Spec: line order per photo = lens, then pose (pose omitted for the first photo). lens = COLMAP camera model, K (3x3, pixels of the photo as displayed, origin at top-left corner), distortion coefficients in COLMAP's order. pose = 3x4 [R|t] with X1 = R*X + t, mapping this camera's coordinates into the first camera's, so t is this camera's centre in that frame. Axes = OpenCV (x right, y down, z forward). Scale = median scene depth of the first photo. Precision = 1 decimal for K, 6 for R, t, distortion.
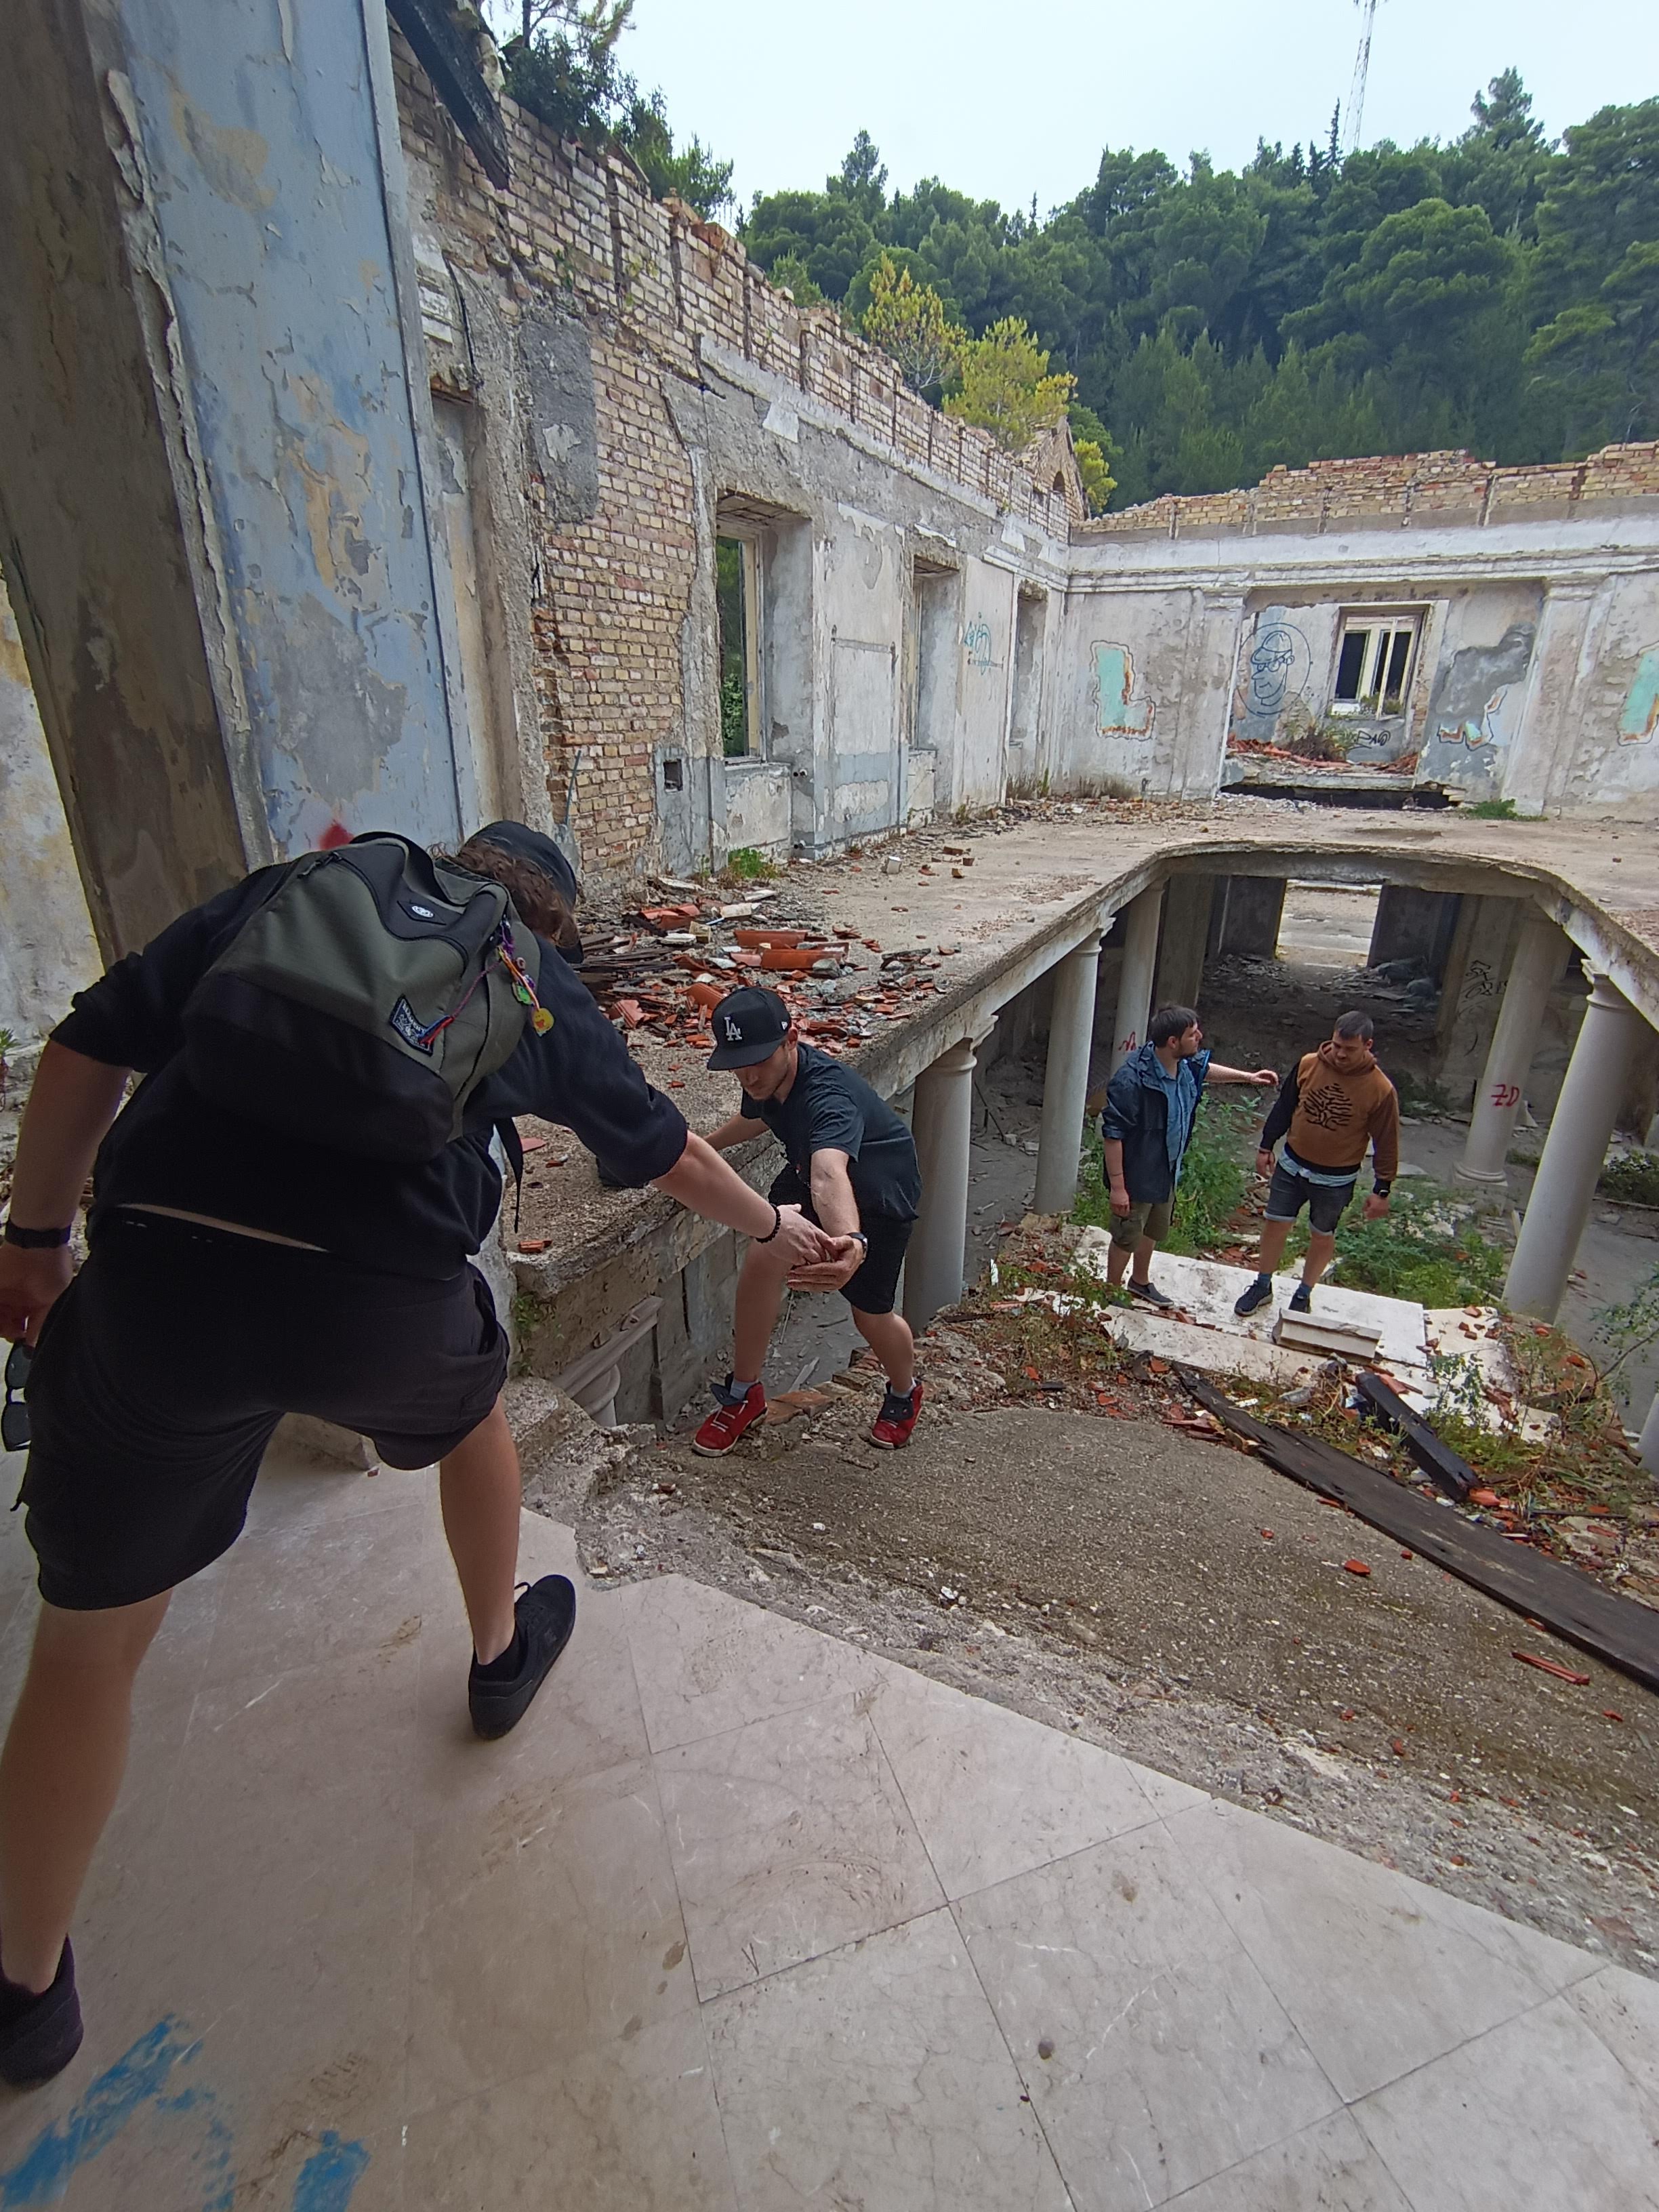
lens RADIAL K [[1020.3, 0, 826.8], [0, 1020.3, 1101.2], [0, 0, 1]] dist [-0.012244, 0.007737]
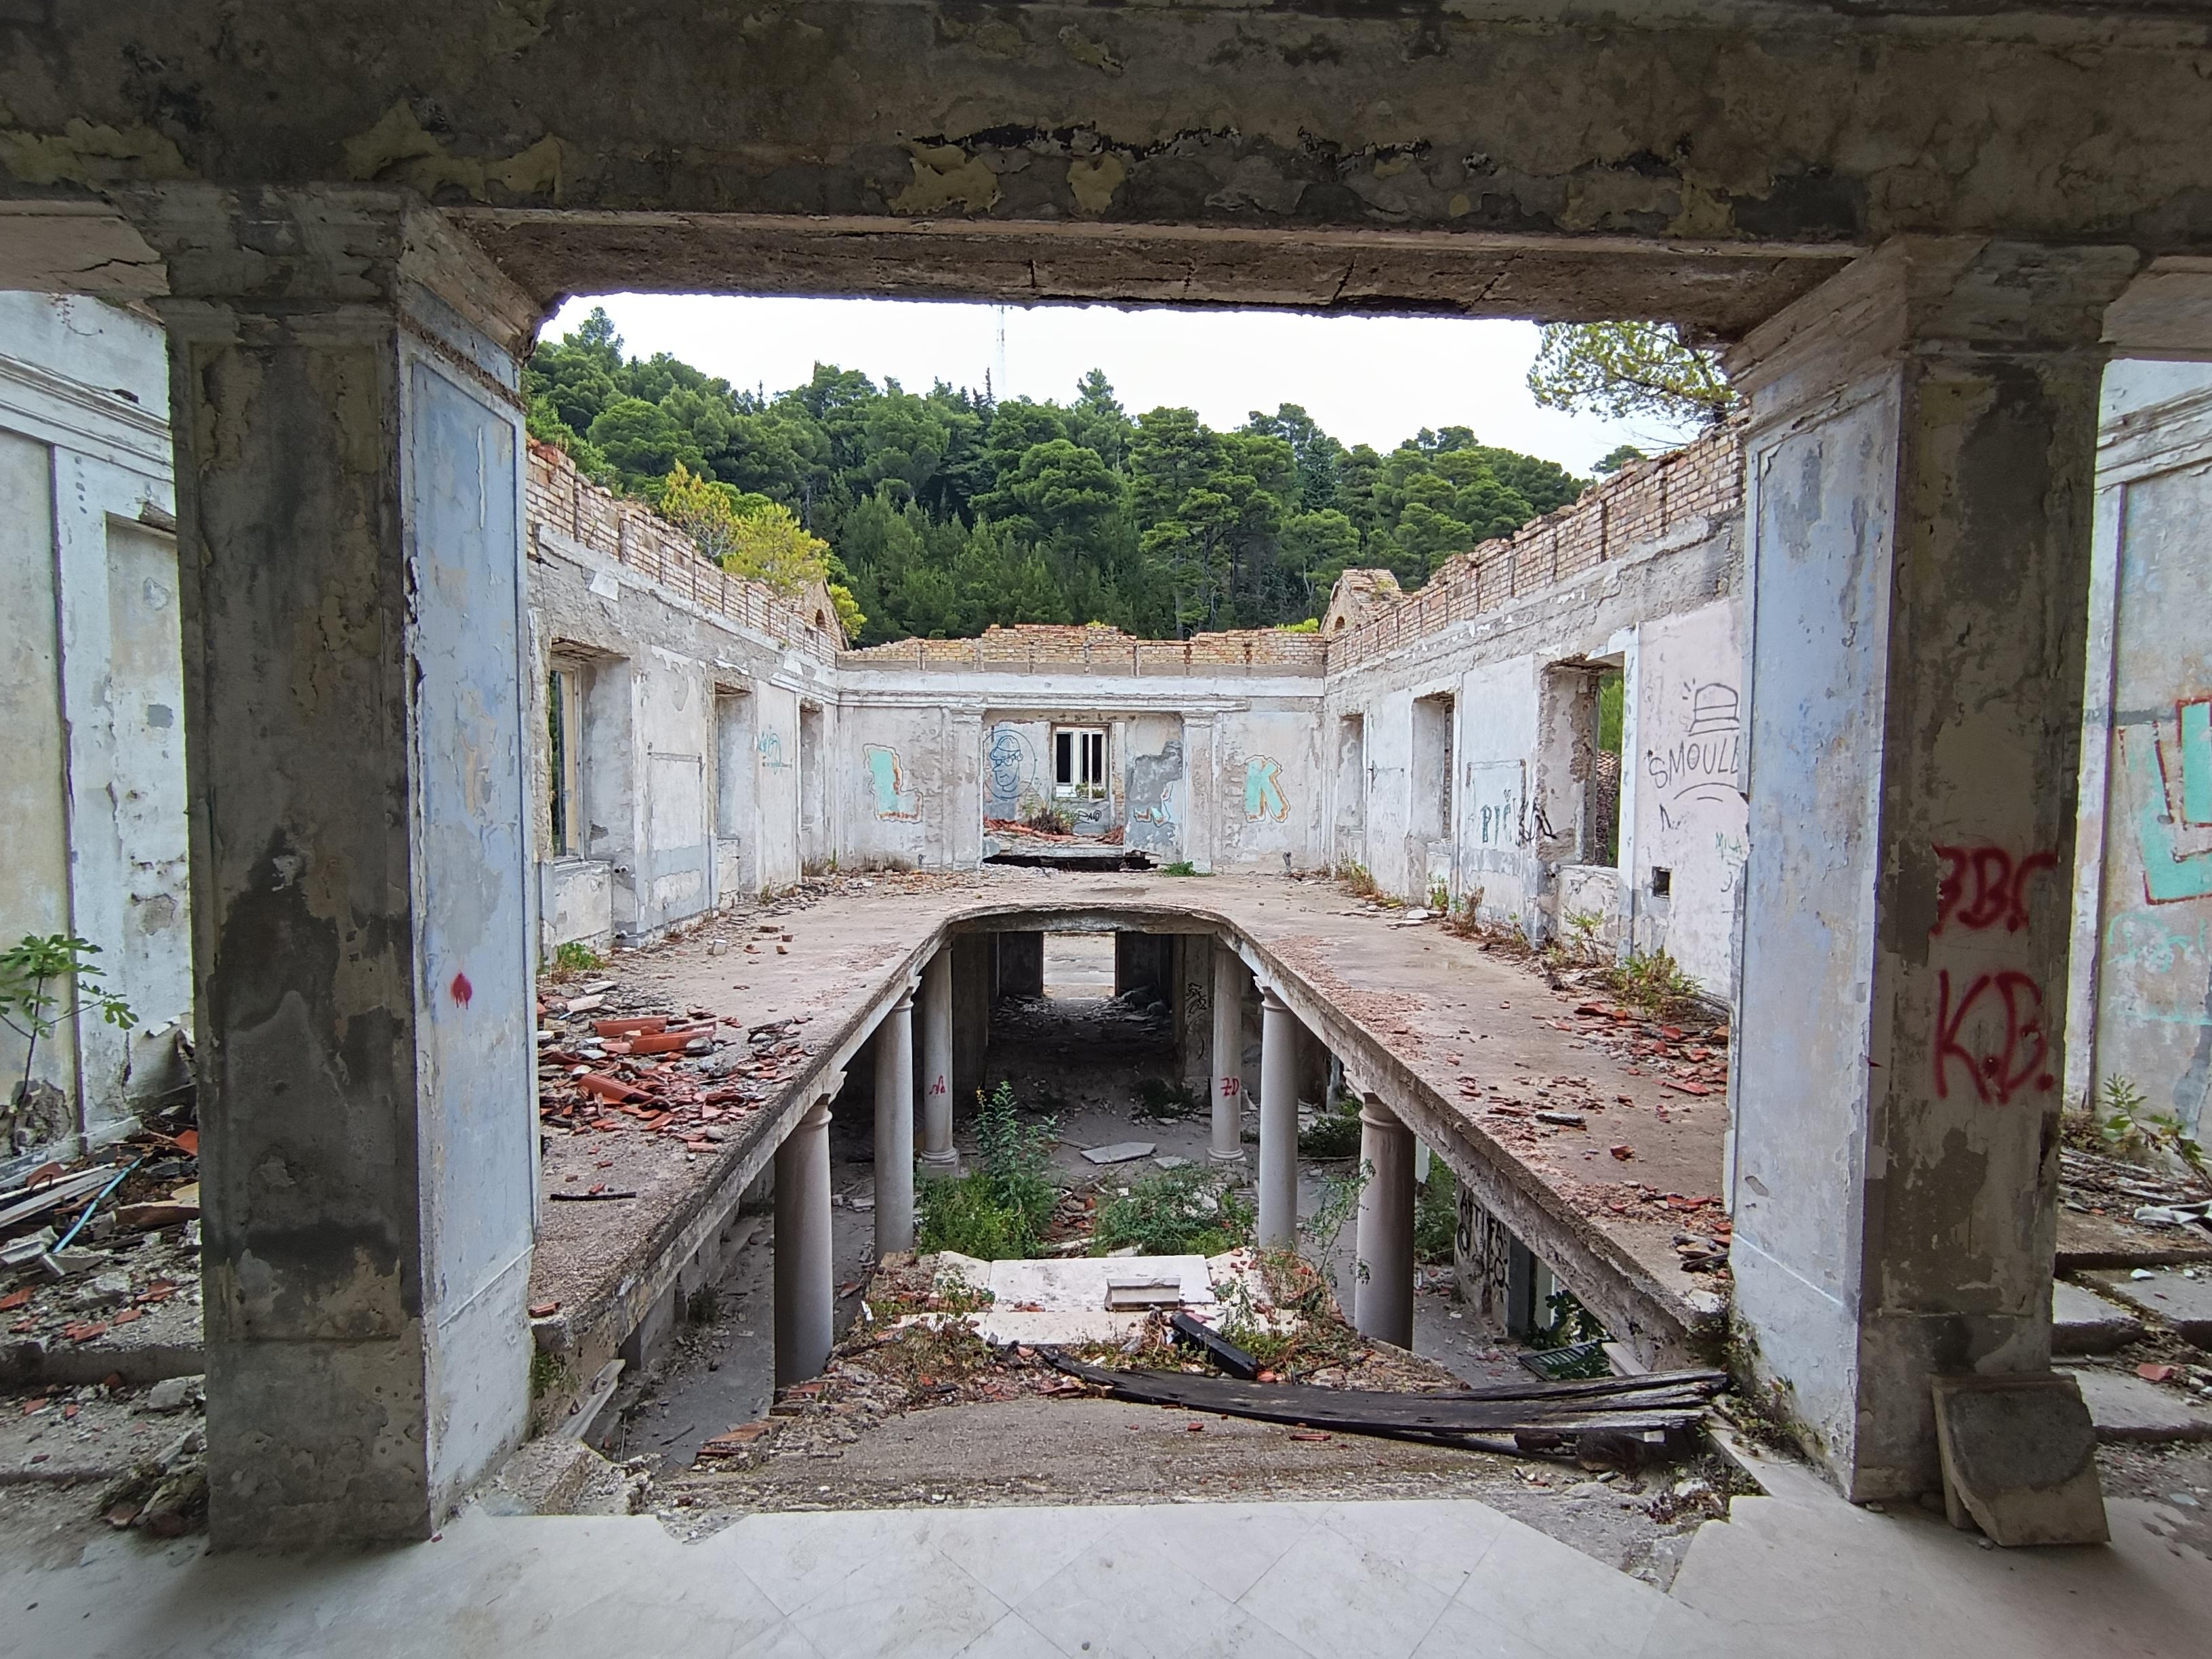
lens RADIAL K [[1014.3, 0, 1108.9], [0, 1014.3, 823.8], [0, 0, 1]] dist [0.008552, -0.000883]
pose [[0.881237, -0.016591, 0.472383, -0.072162], [0.166859, 0.945962, -0.278053, 0.013210], [-0.442243, 0.323852, 0.836386, -0.121582]]
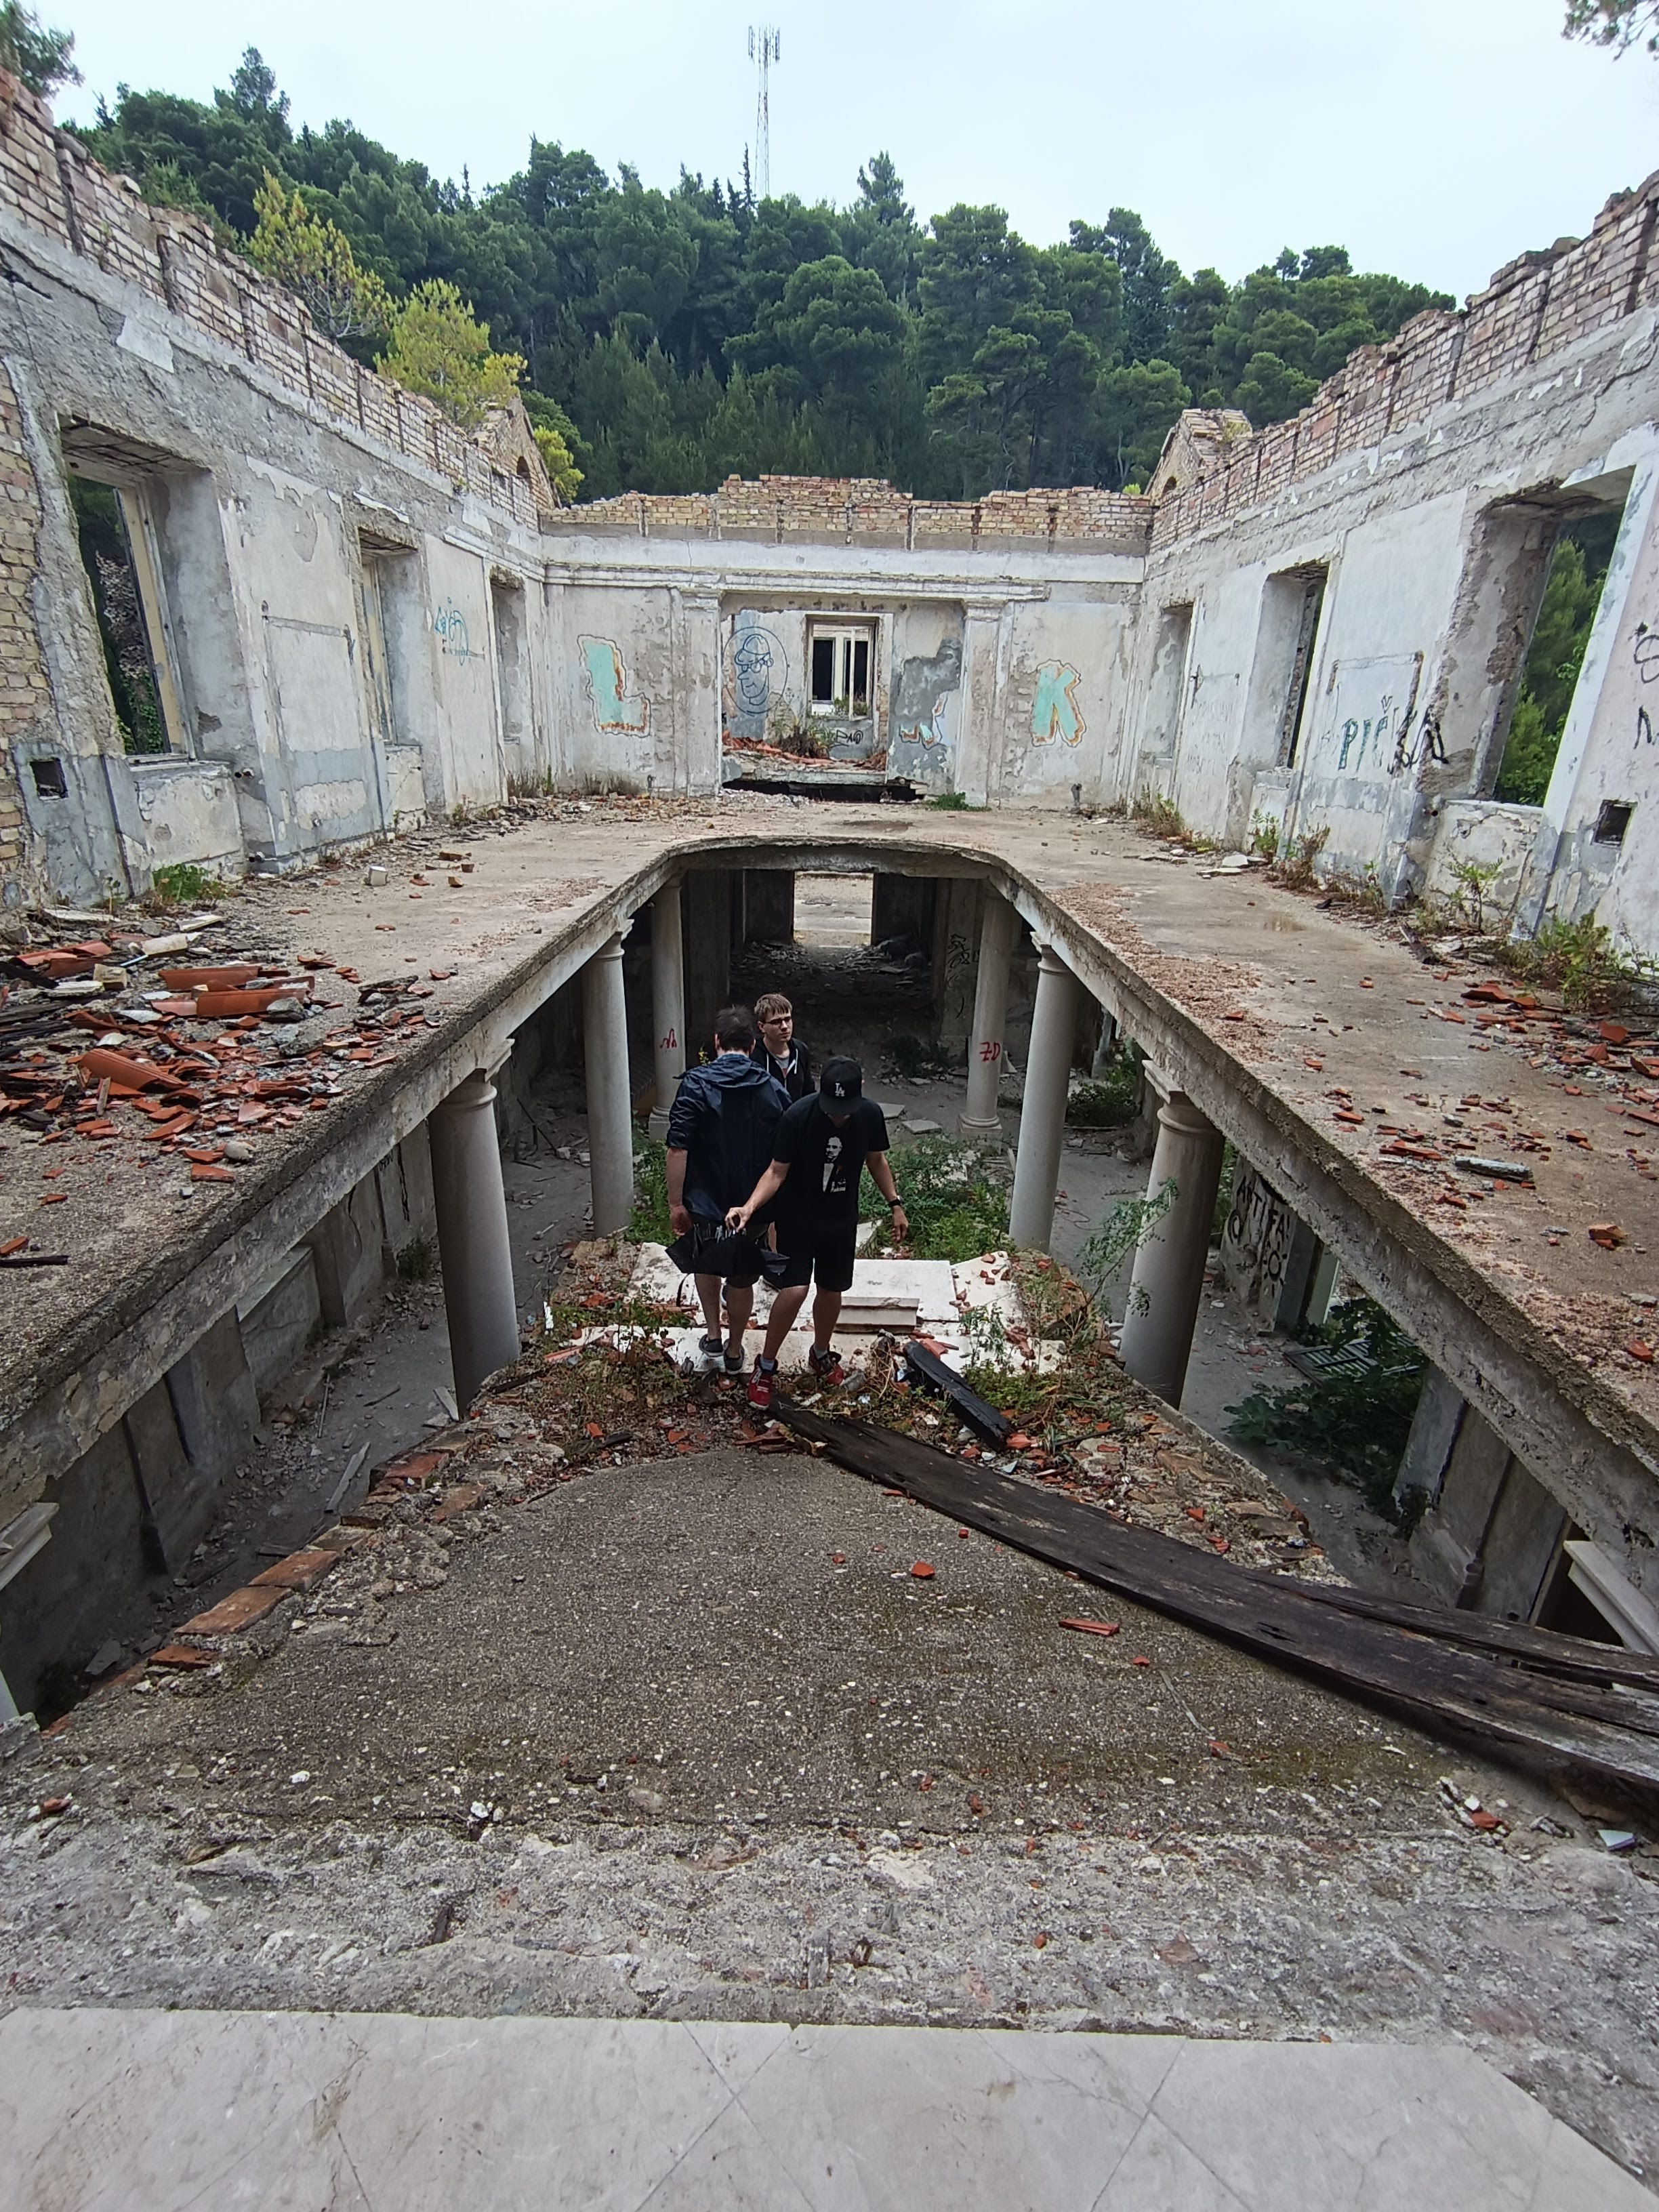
lens RADIAL K [[1013.6, 0, 829.5], [0, 1013.6, 1106.0], [0, 0, 1]] dist [-0.010673, 0.003581]
pose [[0.901608, -0.136390, 0.410489, 0.028393], [0.131939, 0.990478, 0.039306, -0.015053], [-0.411941, 0.018721, 0.911018, 0.036556]]
